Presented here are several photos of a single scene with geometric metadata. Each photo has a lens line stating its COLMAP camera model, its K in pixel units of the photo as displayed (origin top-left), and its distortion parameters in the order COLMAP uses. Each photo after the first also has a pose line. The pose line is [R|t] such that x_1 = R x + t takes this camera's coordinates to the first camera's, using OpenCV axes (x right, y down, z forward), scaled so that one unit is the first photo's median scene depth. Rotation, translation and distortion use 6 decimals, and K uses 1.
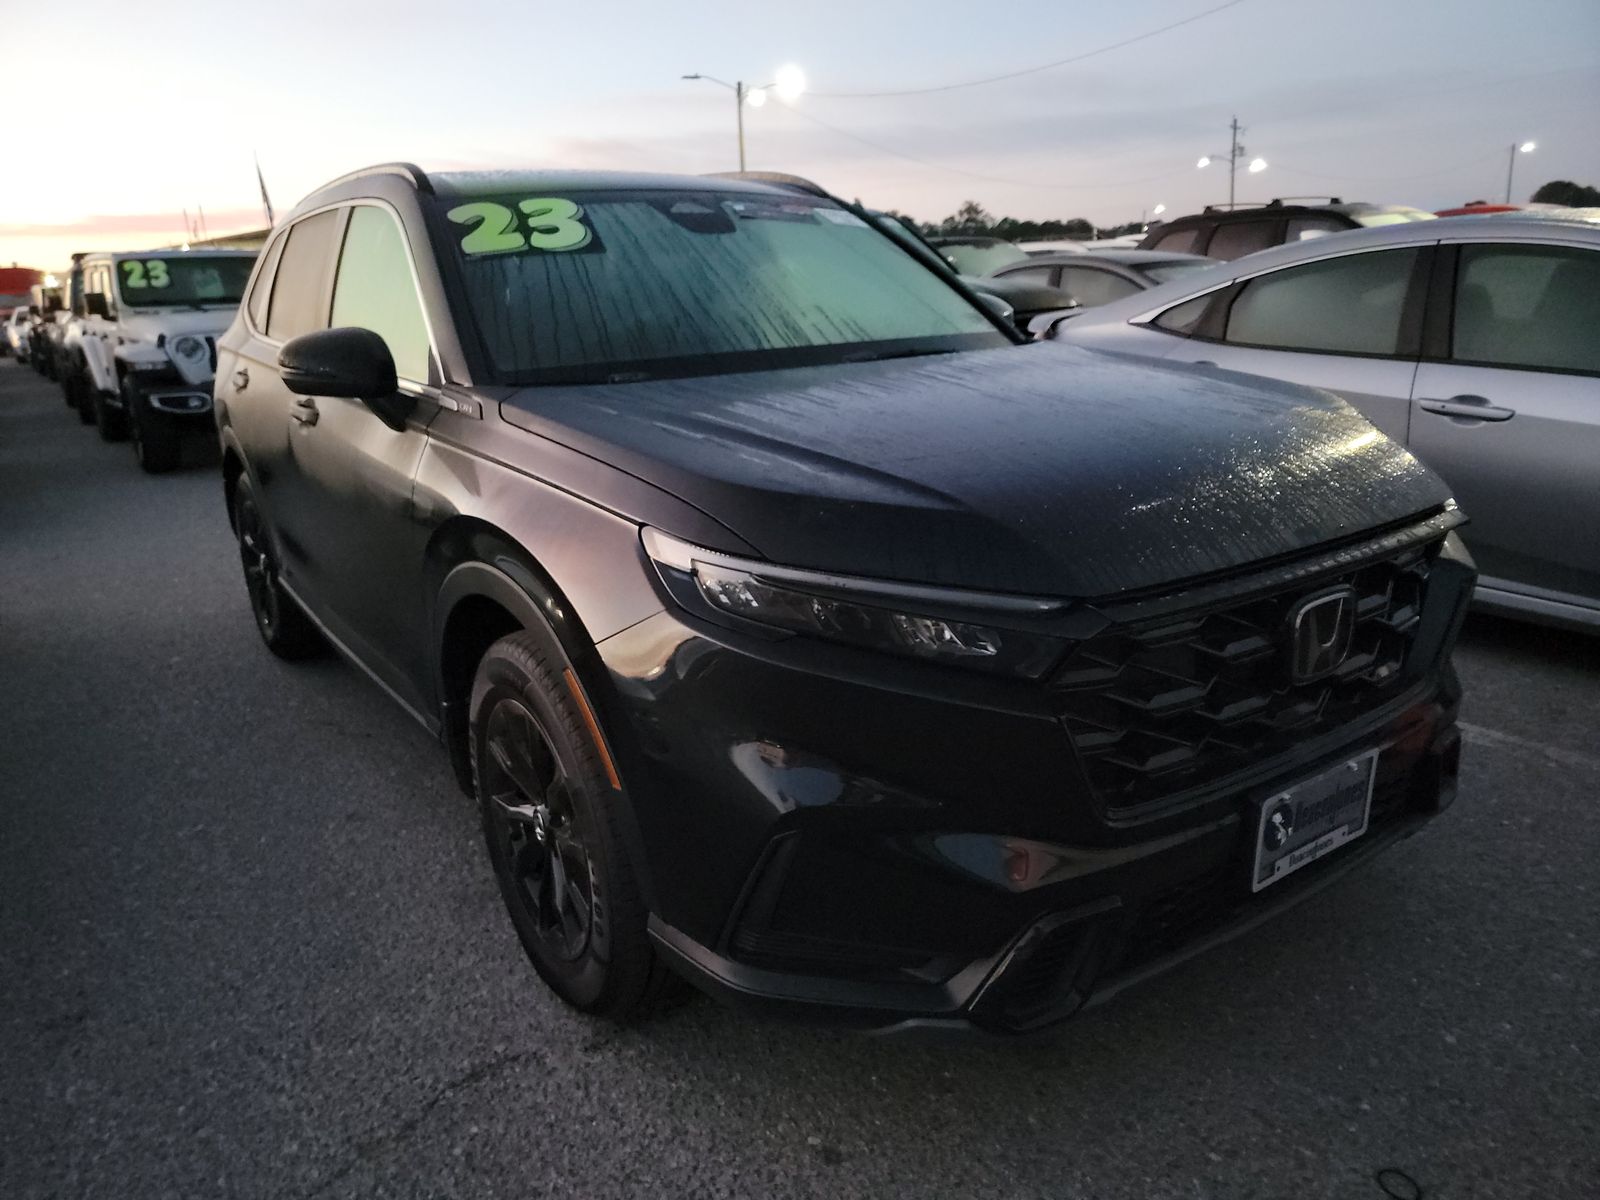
lens RADIAL K [[1117.3, 0, 803.4], [0, 1117.3, 598.4], [0, 0, 1]] dist [0.042357, -0.011586]
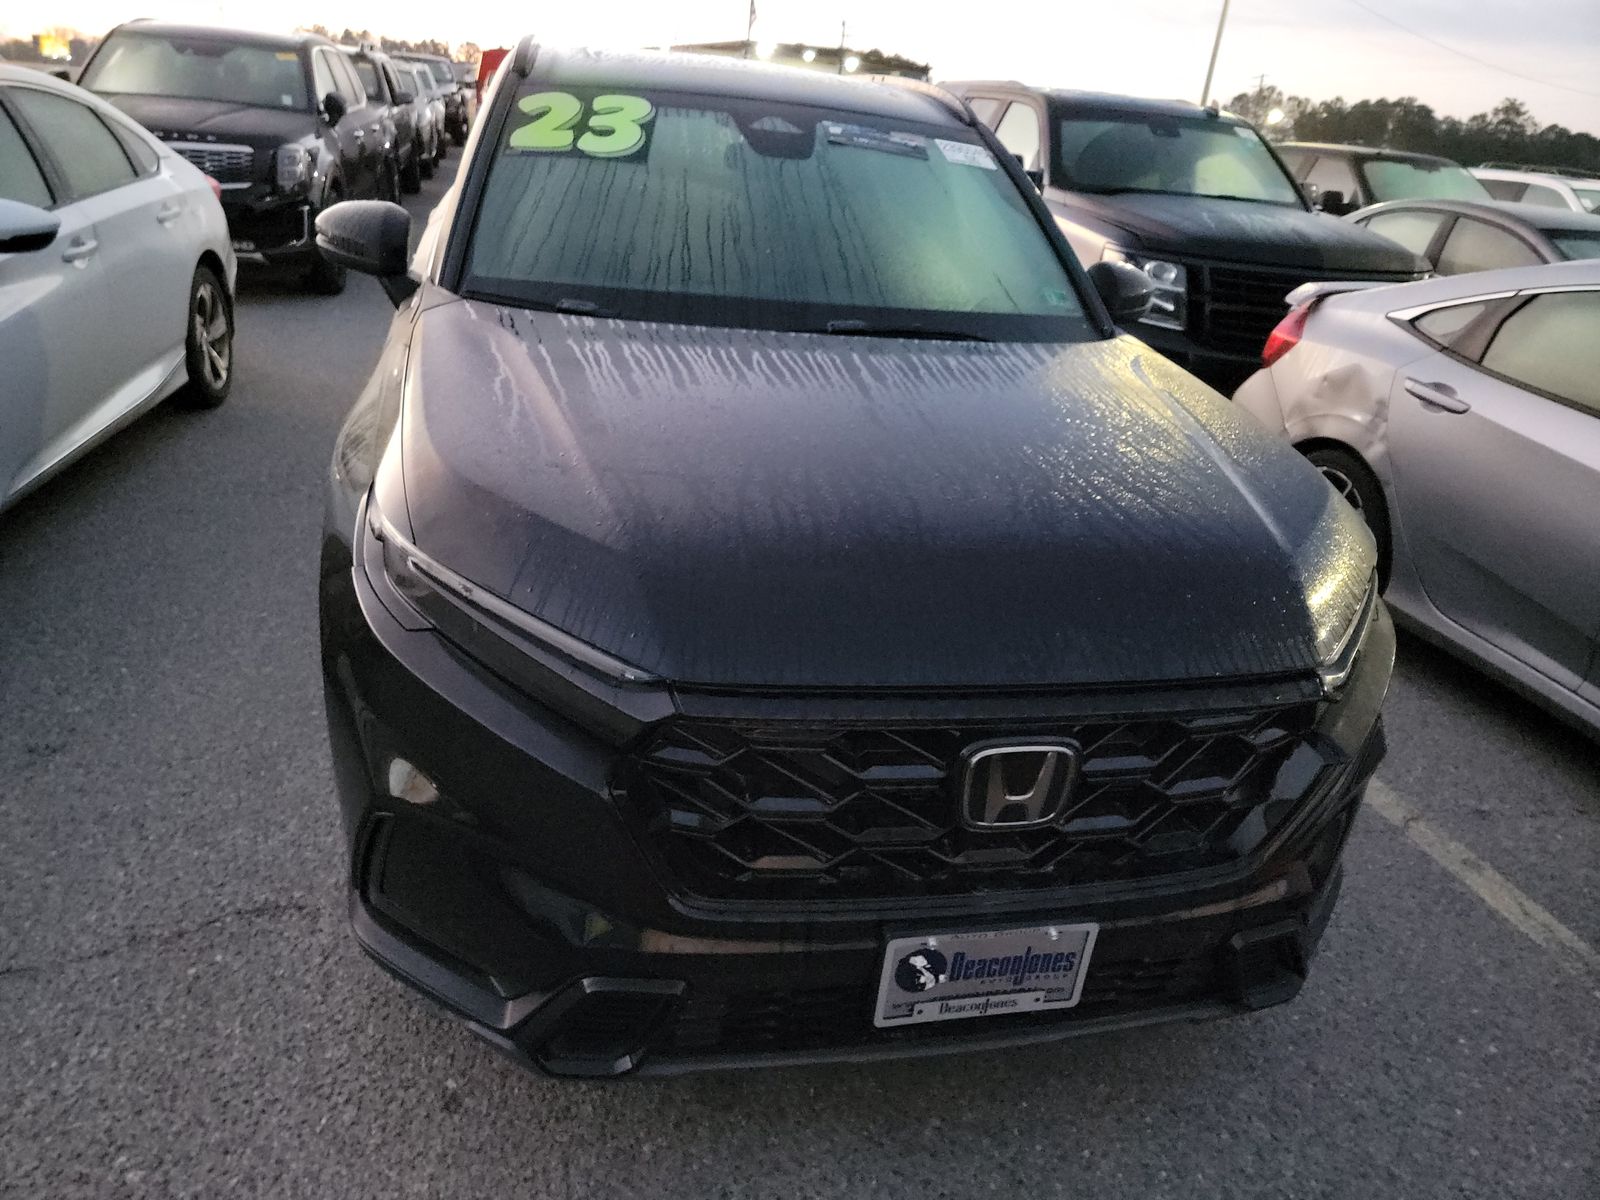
lens RADIAL K [[1117.3, 0, 799.8], [0, 1117.3, 598.2], [0, 0, 1]] dist [0.042357, -0.011586]
pose [[0.921152, 0.264697, -0.285333, 0.456273], [-0.229928, 0.961613, 0.149780, -0.173725], [0.314026, -0.072364, 0.946653, 0.129799]]
